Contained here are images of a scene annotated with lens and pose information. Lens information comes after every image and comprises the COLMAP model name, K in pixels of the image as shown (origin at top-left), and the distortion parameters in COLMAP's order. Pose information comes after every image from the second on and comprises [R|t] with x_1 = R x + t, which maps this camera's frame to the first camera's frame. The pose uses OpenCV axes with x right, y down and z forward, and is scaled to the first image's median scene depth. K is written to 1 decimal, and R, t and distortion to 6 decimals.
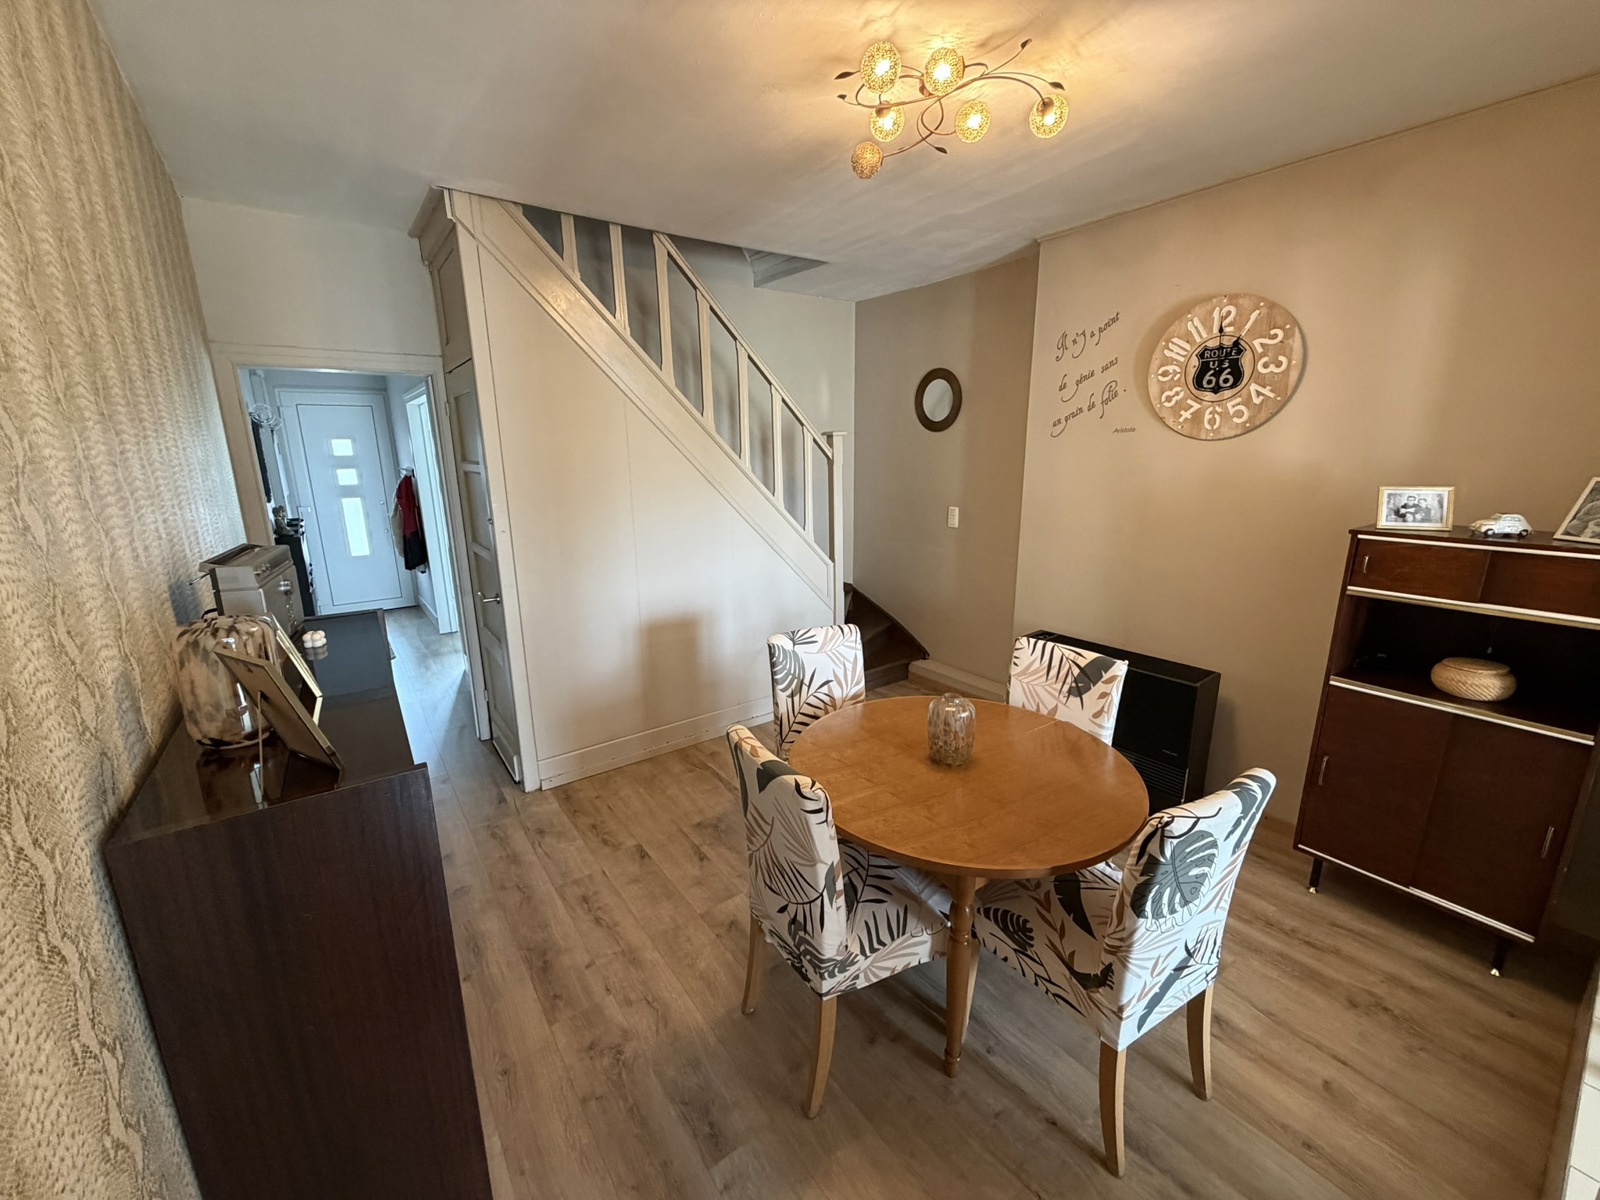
lens RADIAL K [[638.4, 0, 797.3], [0, 638.4, 597.4], [0, 0, 1]] dist [0.001397, -0.000309]
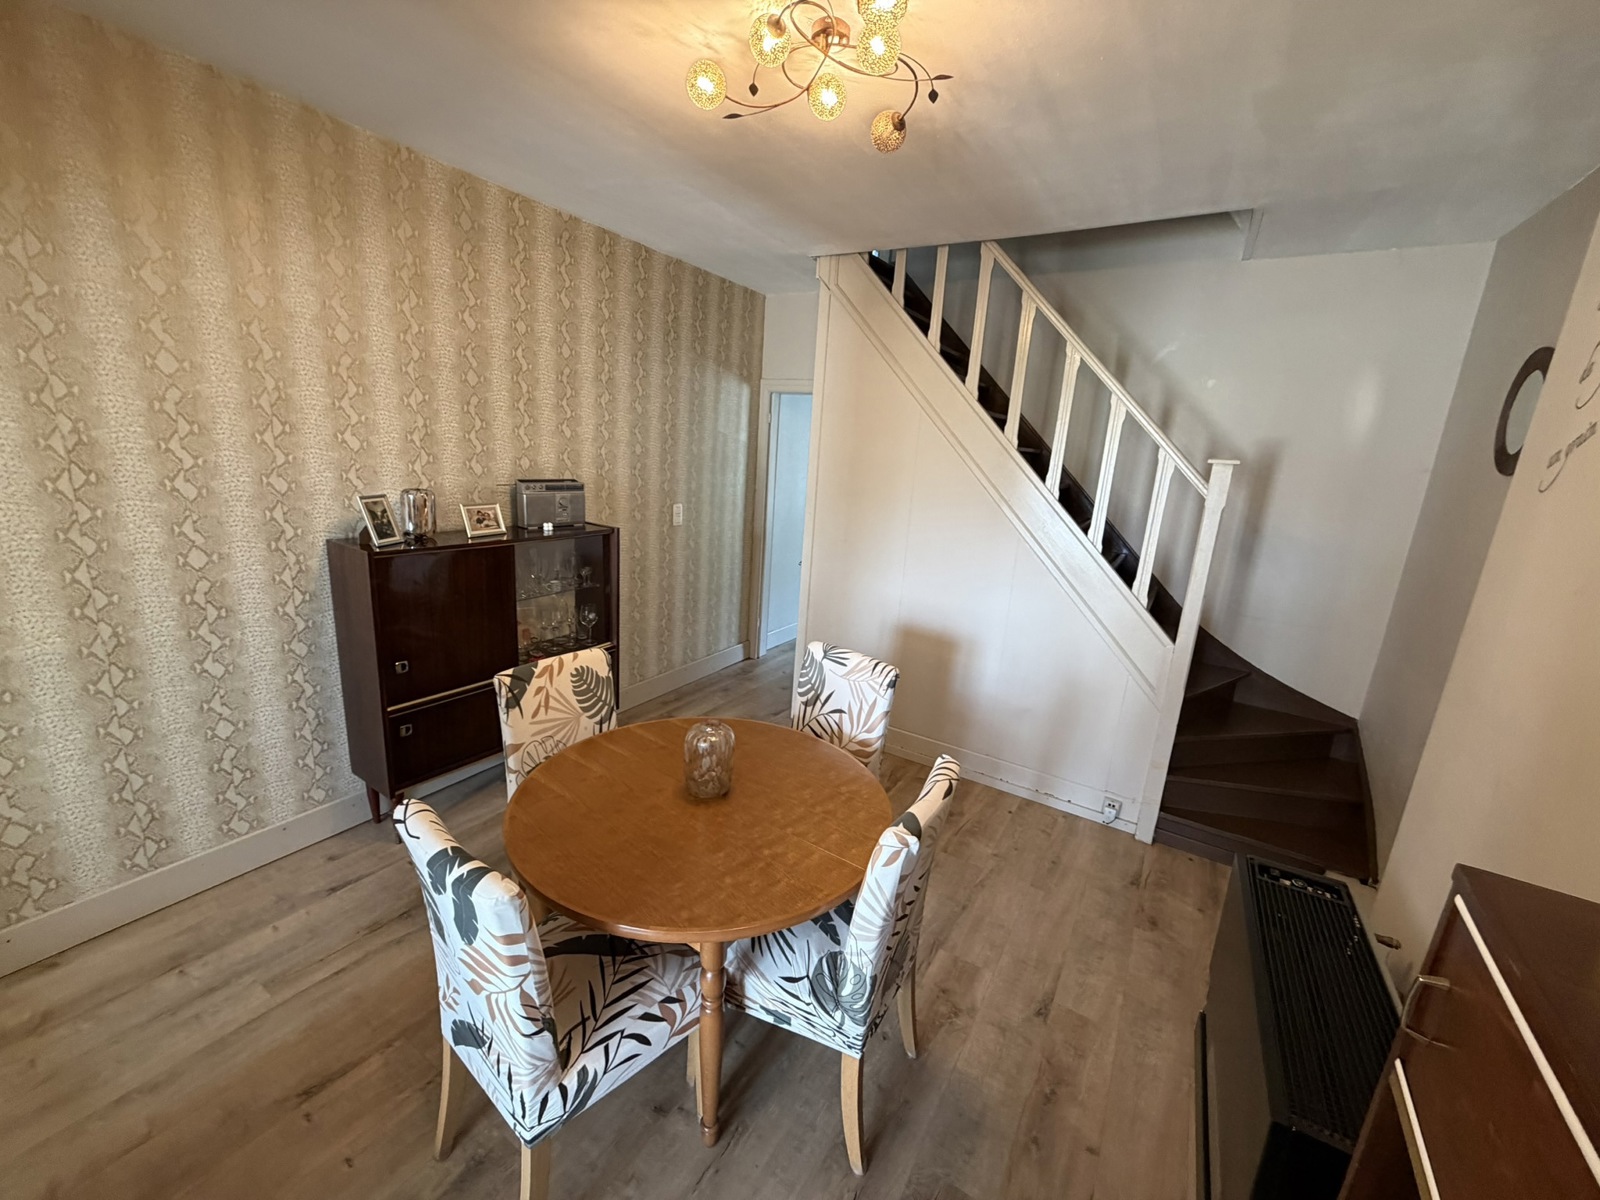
lens RADIAL K [[638.4, 0, 797.3], [0, 638.4, 597.4], [0, 0, 1]] dist [0.001397, -0.000309]
pose [[0.366698, 0.251174, -0.895793, 0.773954], [-0.283545, 0.947230, 0.149526, -0.136794], [0.886078, 0.199167, 0.418566, 0.503003]]
